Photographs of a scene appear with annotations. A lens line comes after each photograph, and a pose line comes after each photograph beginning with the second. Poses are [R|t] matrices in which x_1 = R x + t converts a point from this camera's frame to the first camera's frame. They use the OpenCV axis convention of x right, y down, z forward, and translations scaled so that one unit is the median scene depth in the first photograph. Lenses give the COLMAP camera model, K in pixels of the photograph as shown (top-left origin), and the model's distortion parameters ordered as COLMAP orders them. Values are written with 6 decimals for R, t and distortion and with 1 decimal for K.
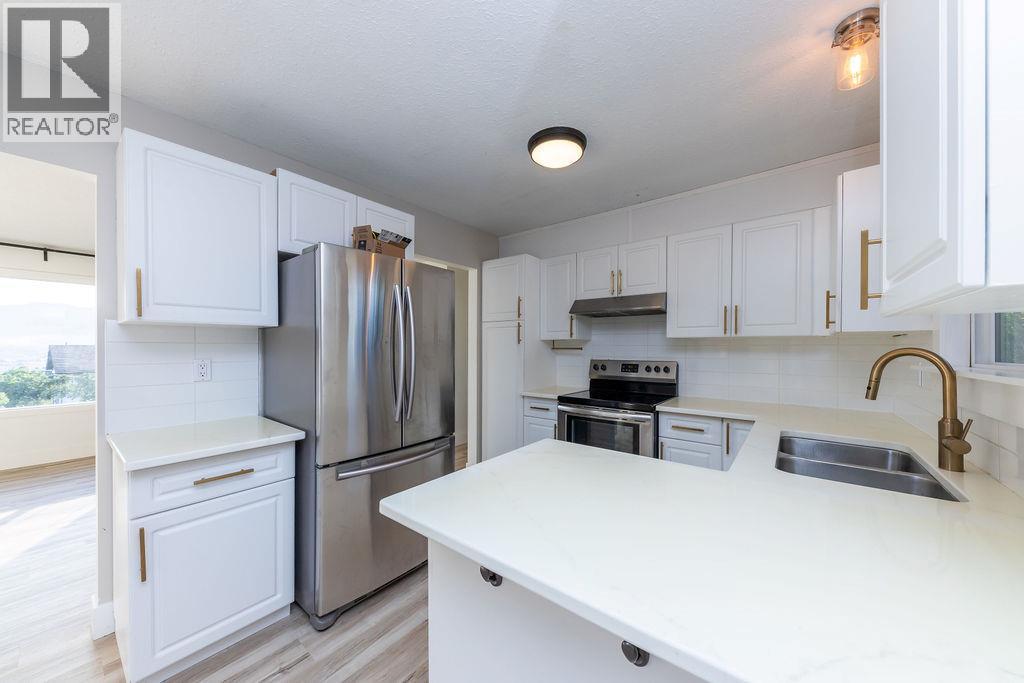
lens RADIAL K [[355.5, 0, 495.4], [0, 355.5, 341.2], [0, 0, 1]] dist [0.018153, -0.006956]
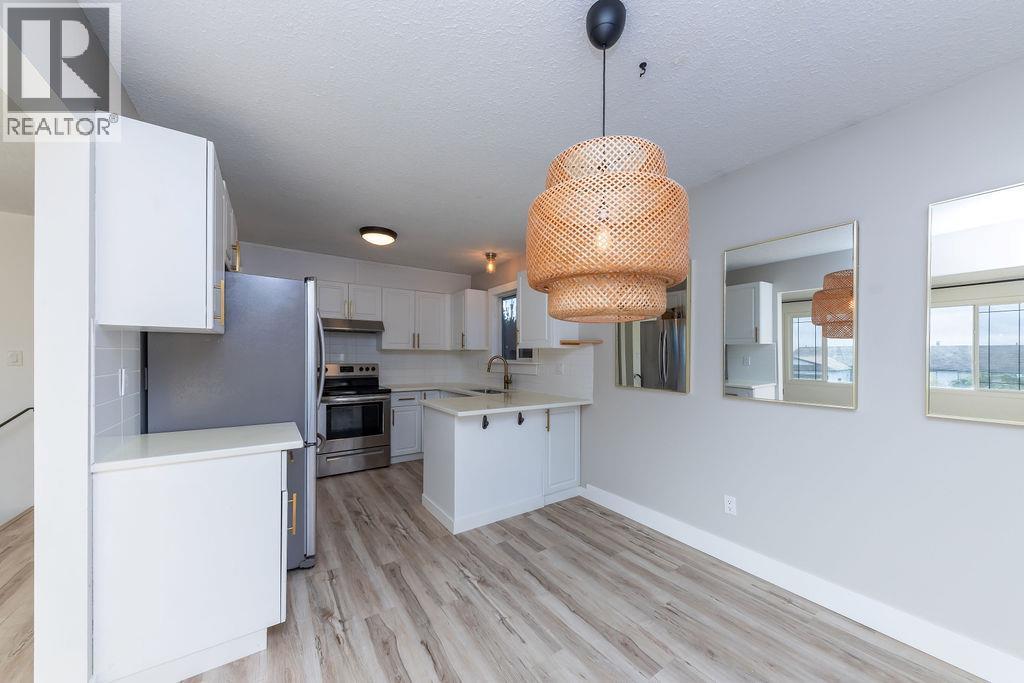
lens RADIAL K [[373.6, 0, 514.6], [0, 373.6, 354.0], [0, 0, 1]] dist [0.000056, -0.008383]
pose [[0.273490, -0.001037, 0.961874, -1.015631], [-0.020879, 0.999757, 0.007014, -0.011929], [-0.961648, -0.022002, 0.273402, -0.057963]]
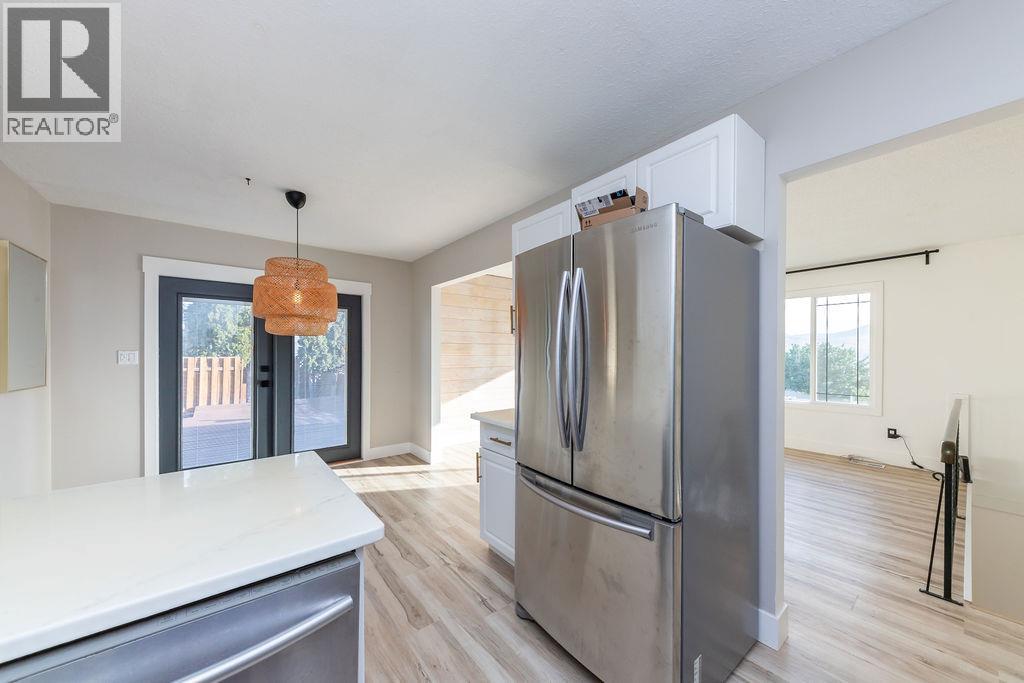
lens RADIAL K [[355.5, 0, 495.4], [0, 355.5, 341.2], [0, 0, 1]] dist [0.018153, -0.006956]
pose [[-0.226177, -0.030231, -0.973617, 0.381796], [0.028041, 0.998902, -0.037531, 0.013908], [0.973683, -0.035790, -0.225081, 0.755744]]
